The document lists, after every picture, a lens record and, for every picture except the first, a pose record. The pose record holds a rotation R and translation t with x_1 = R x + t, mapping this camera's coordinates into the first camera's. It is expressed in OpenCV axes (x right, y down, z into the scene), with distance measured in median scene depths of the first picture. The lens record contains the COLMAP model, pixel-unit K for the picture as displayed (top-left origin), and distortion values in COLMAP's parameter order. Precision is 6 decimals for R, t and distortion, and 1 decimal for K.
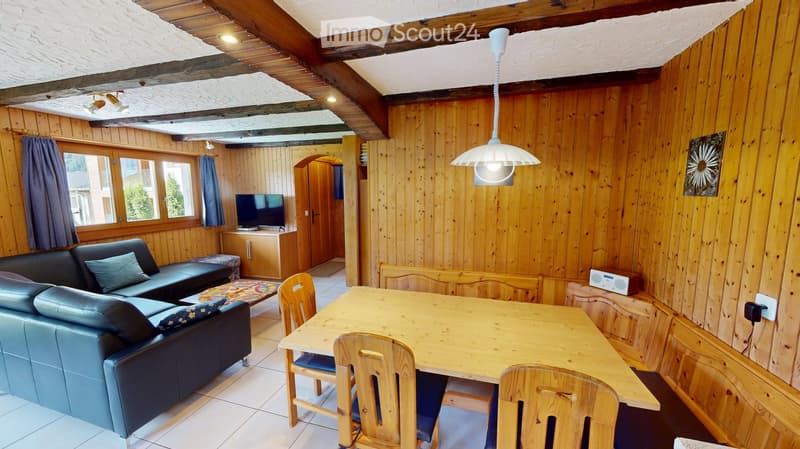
lens RADIAL K [[295.0, 0, 400.0], [0, 295.0, 224.5], [0, 0, 1]] dist [-0.001004, 0.000024]
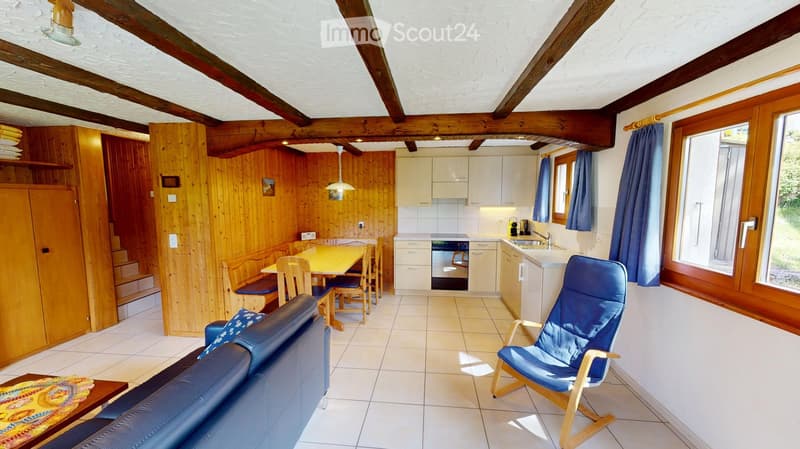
lens RADIAL K [[295.0, 0, 400.0], [0, 295.0, 224.5], [0, 0, 1]] dist [-0.001004, 0.000024]
pose [[-0.188368, -0.084905, 0.978422, -1.098857], [0.122500, 0.986444, 0.109185, -0.045091], [-0.974429, 0.140424, -0.175413, 0.413269]]
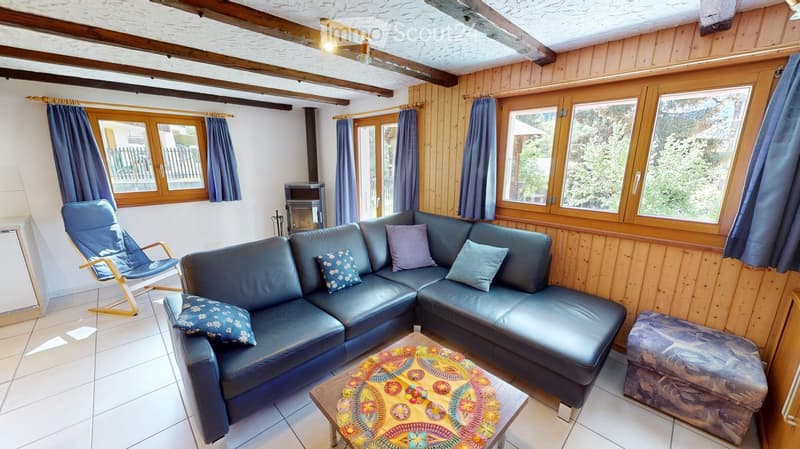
lens RADIAL K [[295.0, 0, 400.0], [0, 295.0, 224.5], [0, 0, 1]] dist [-0.001004, 0.000024]
pose [[-0.490301, 0.183405, -0.852037, -0.213347], [-0.112810, 0.956029, 0.270706, -0.122731], [0.864221, 0.228846, -0.448052, 1.122405]]
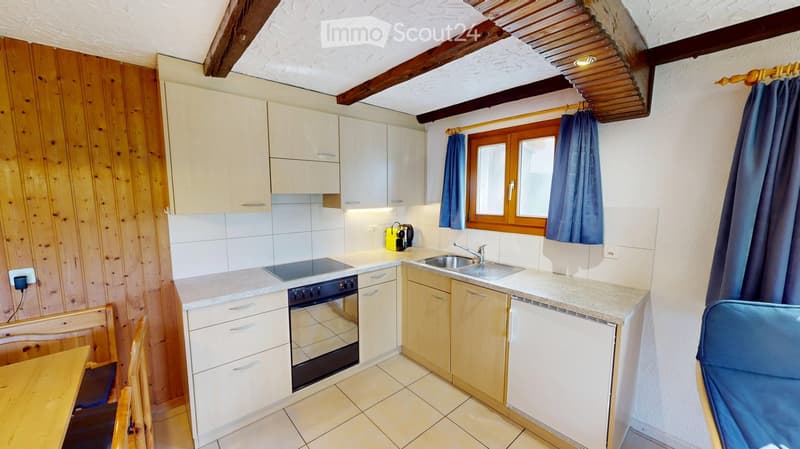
lens RADIAL K [[251.6, 0, 400.0], [0, 251.6, 224.5], [0, 0, 1]] dist [-0.025742, 0.000089]
pose [[-0.845782, -0.048417, 0.531327, -0.292612], [0.069001, 0.977584, 0.198920, -0.020644], [-0.529048, 0.204905, -0.823482, 0.315192]]
